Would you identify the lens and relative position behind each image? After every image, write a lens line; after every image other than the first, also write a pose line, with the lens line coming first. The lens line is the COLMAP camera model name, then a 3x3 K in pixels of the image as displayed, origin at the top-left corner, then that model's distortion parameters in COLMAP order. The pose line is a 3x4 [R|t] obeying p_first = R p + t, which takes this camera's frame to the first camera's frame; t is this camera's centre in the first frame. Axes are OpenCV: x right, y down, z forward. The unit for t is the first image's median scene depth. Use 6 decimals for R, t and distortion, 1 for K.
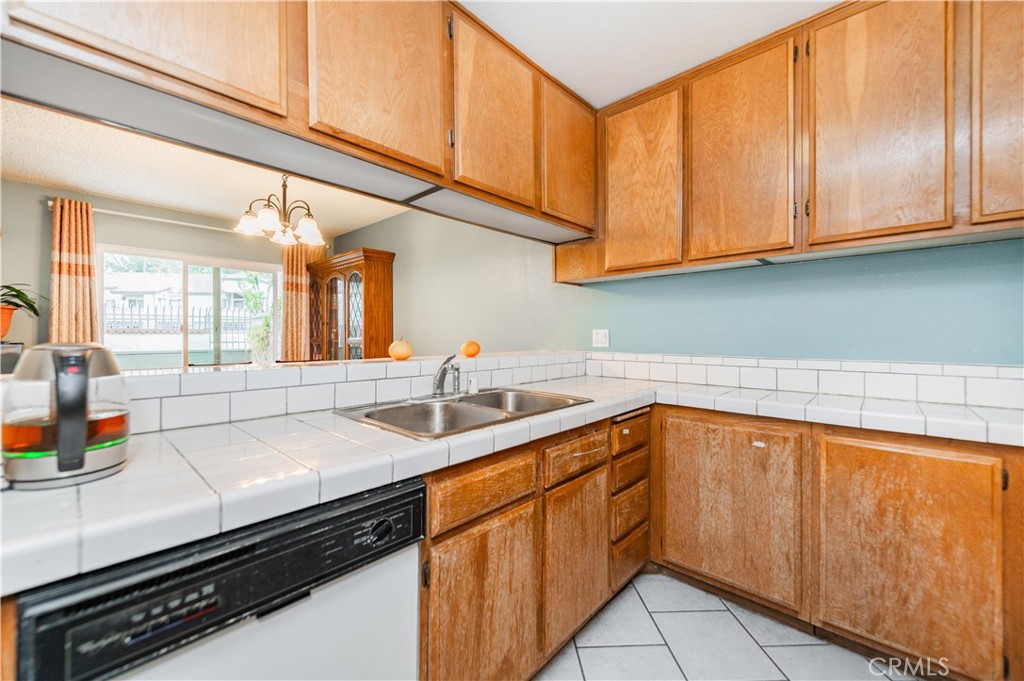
lens RADIAL K [[412.6, 0, 515.2], [0, 412.6, 337.6], [0, 0, 1]] dist [0.002303, 0.000027]
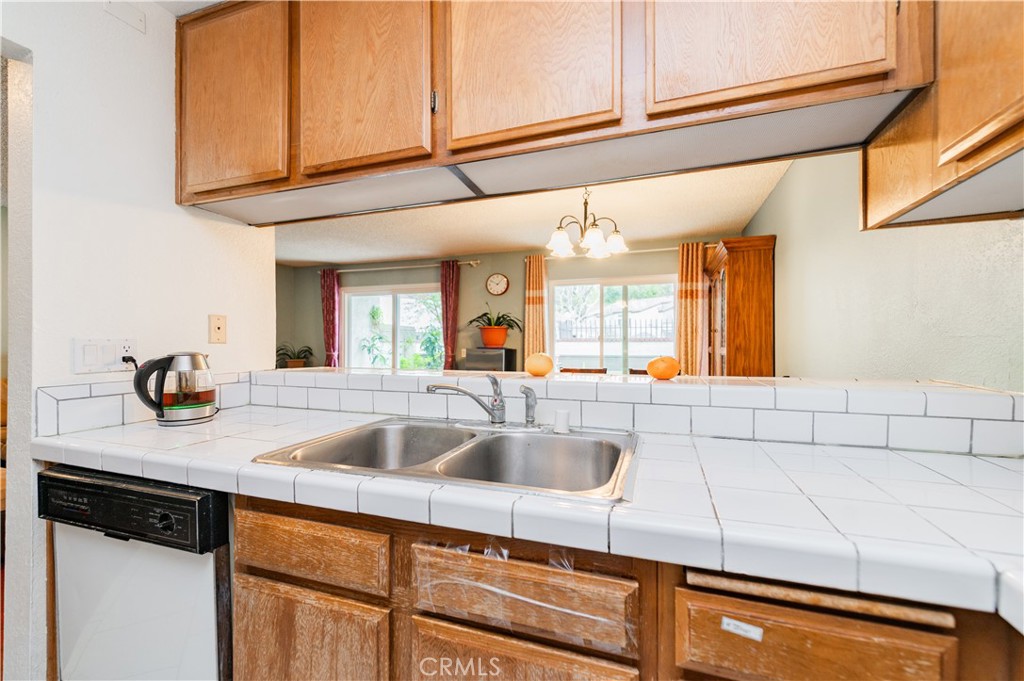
lens RADIAL K [[401.3, 0, 514.6], [0, 401.3, 343.5], [0, 0, 1]] dist [0.001841, 0.000216]
pose [[0.390924, 0.003965, -0.920414, 0.507846], [-0.004844, 0.999986, 0.002250, -0.015641], [0.920410, 0.003579, 0.390938, 0.687815]]
